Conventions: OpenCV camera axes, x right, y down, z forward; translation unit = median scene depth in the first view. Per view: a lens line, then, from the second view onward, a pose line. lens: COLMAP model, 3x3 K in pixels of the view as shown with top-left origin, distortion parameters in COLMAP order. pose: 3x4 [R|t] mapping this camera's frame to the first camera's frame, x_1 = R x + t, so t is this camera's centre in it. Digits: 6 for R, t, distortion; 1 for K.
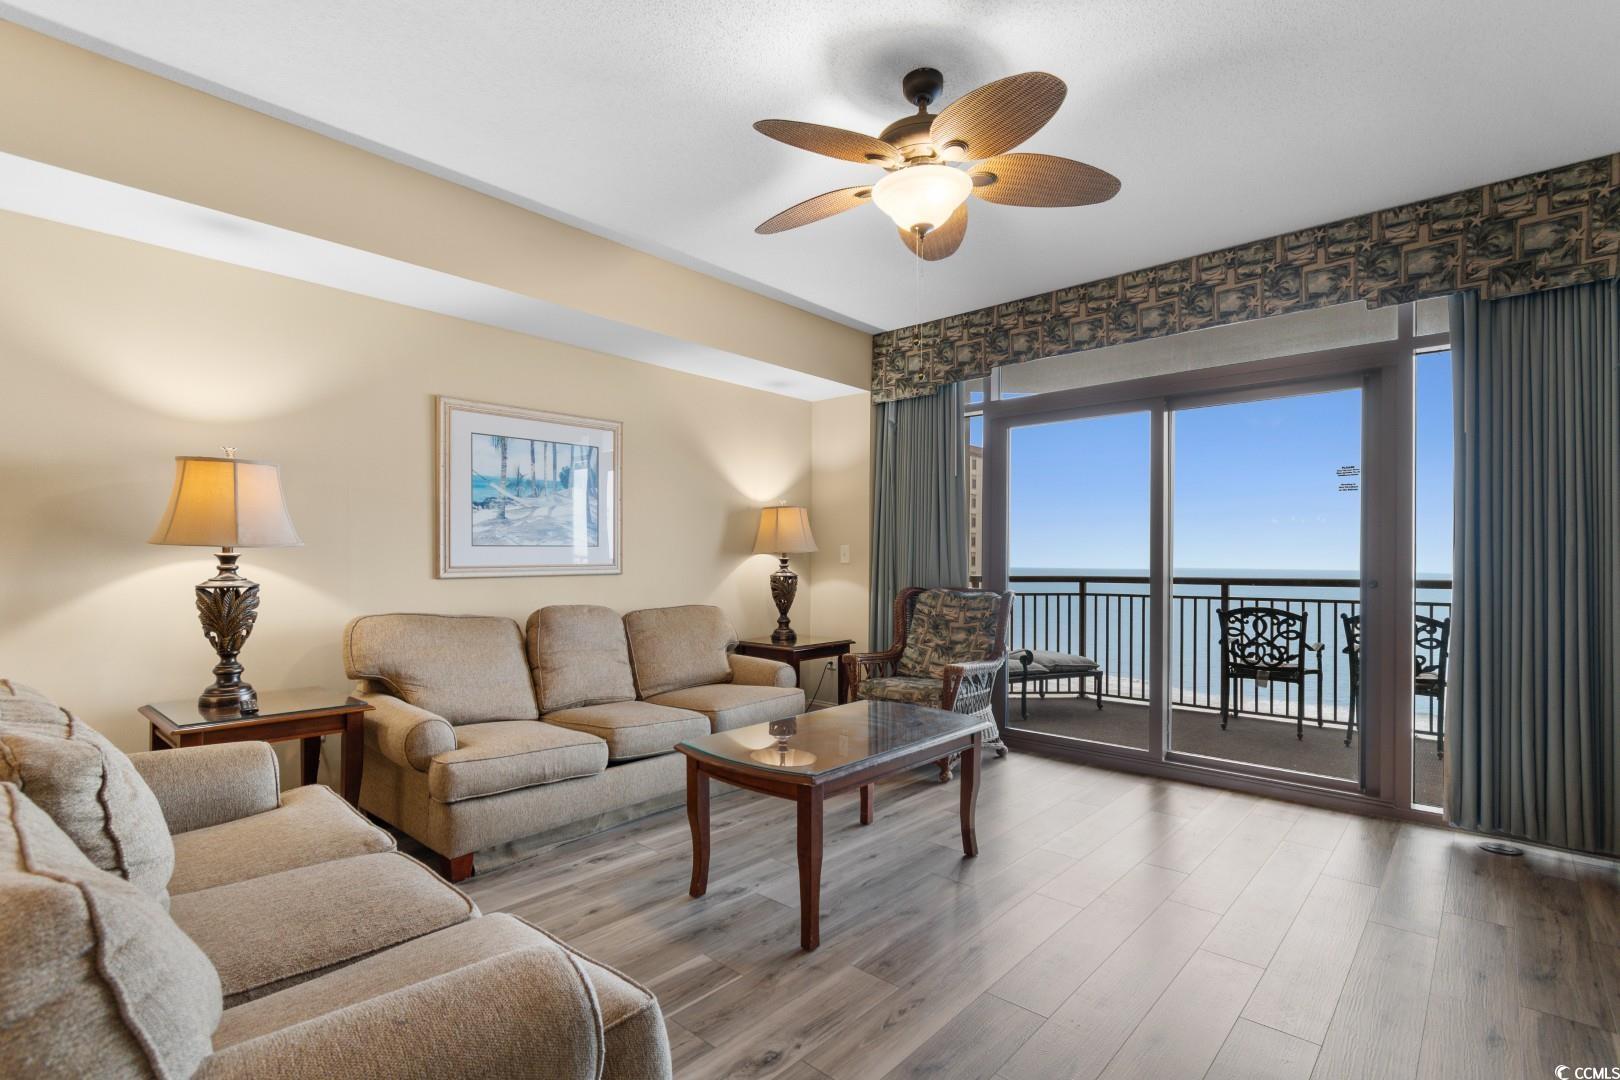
lens RADIAL K [[783.7, 0, 811.9], [0, 783.7, 561.3], [0, 0, 1]] dist [0.023211, 0.000985]
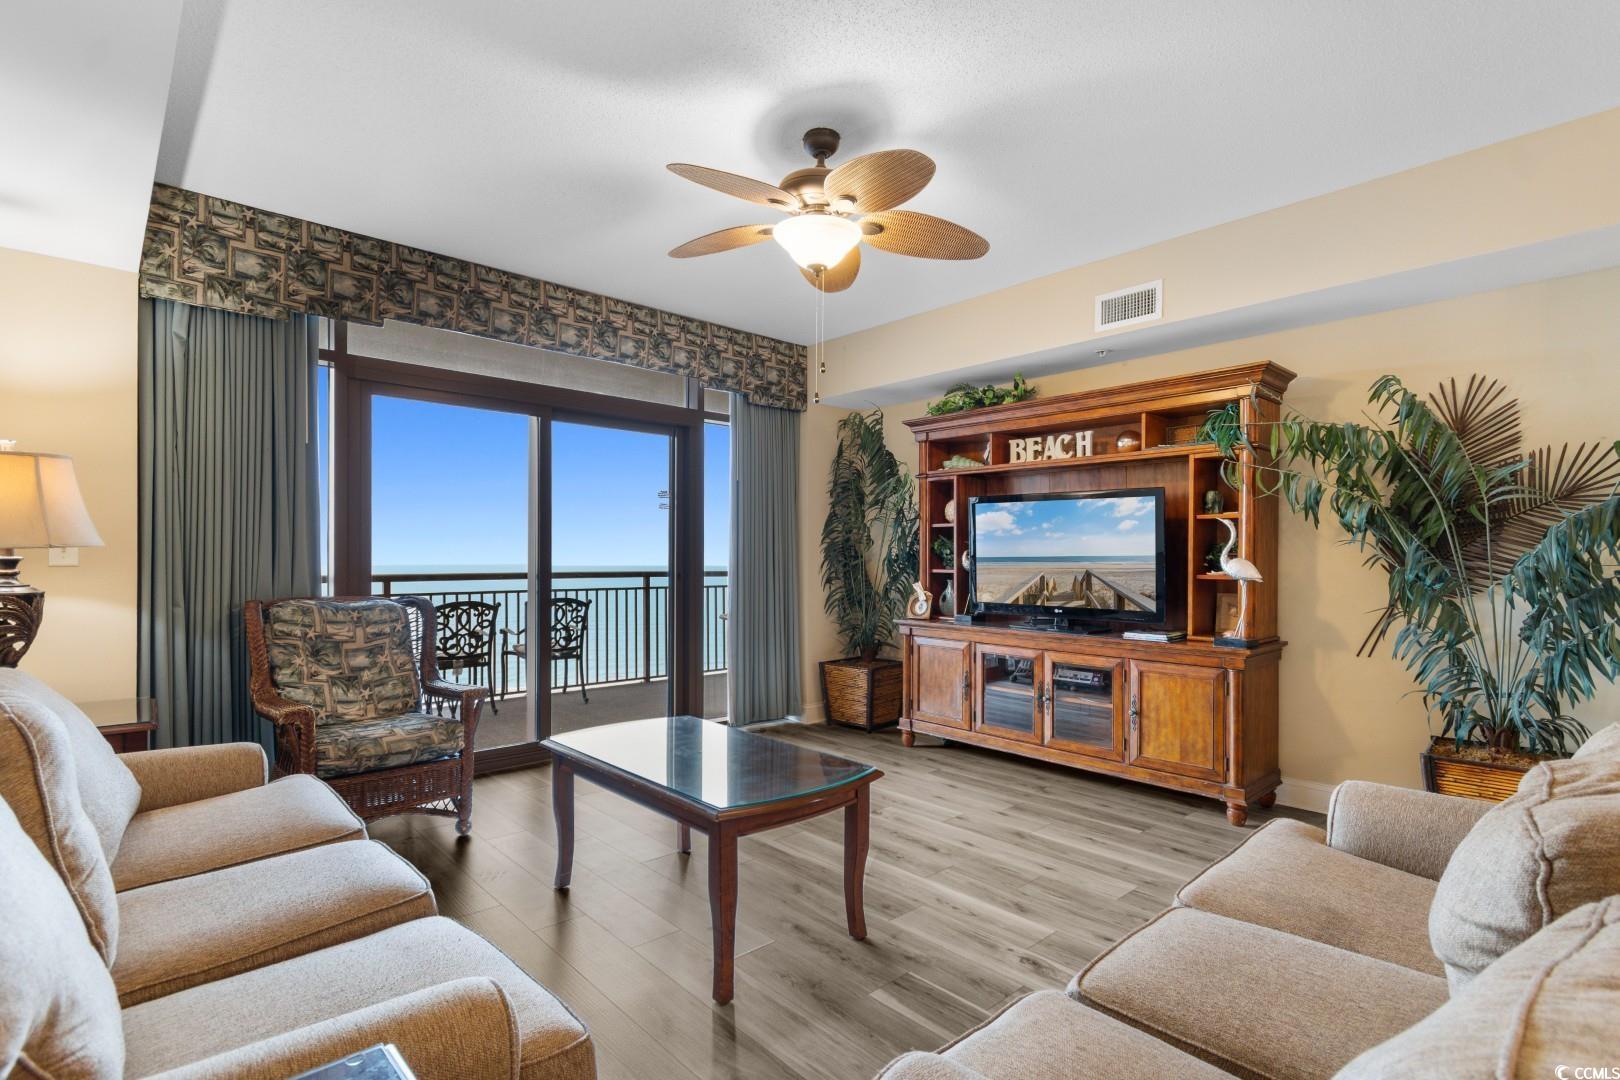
lens RADIAL K [[783.7, 0, 821.7], [0, 783.7, 550.0], [0, 0, 1]] dist [0.023211, 0.000985]
pose [[0.078657, 0.005030, 0.996889, -0.480431], [-0.001228, 0.999987, -0.004949, -0.006567], [-0.996901, -0.000835, 0.078662, 0.444401]]
